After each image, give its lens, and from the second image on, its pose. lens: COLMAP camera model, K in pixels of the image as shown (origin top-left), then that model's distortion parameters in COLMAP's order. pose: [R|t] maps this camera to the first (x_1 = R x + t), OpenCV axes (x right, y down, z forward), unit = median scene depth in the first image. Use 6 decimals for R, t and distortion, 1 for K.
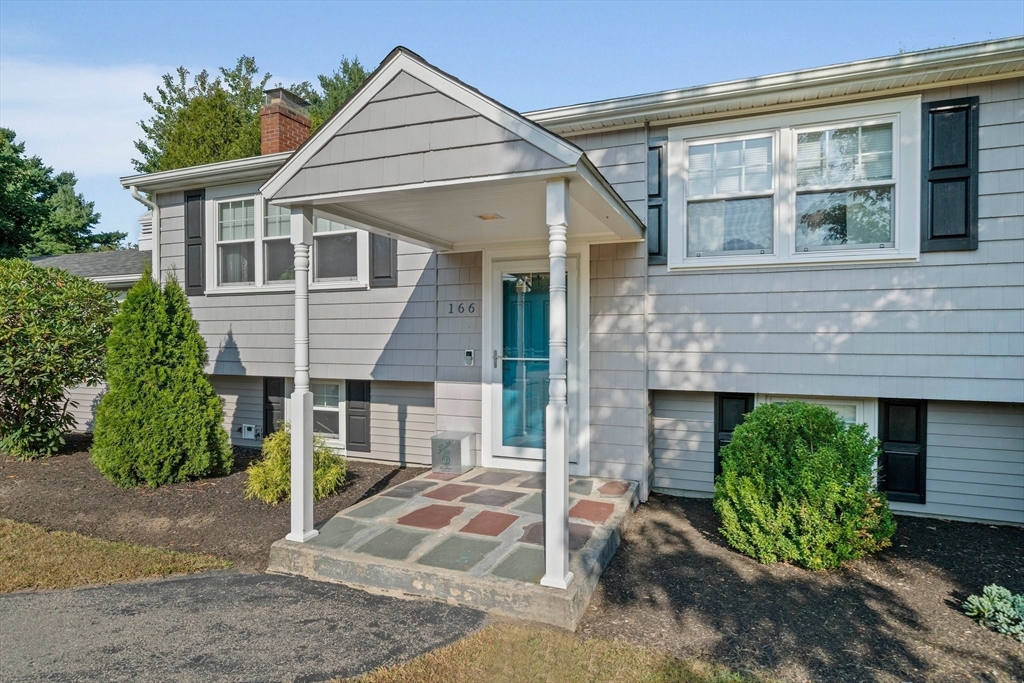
lens RADIAL K [[556.7, 0, 511.1], [0, 556.7, 338.8], [0, 0, 1]] dist [0.006901, 0.001142]
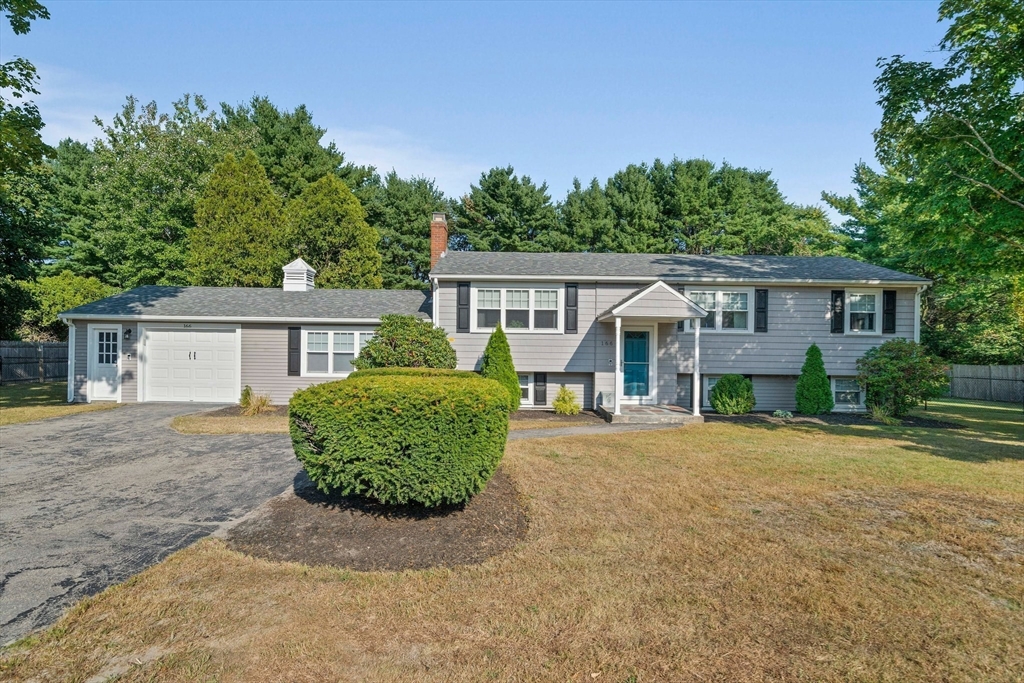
lens RADIAL K [[556.7, 0, 513.4], [0, 556.7, 346.3], [0, 0, 1]] dist [0.006901, 0.001142]
pose [[0.927956, 0.016113, 0.372342, -1.592355], [-0.011442, 0.999826, -0.014751, 0.001464], [-0.372515, 0.009428, 0.927978, -1.353350]]
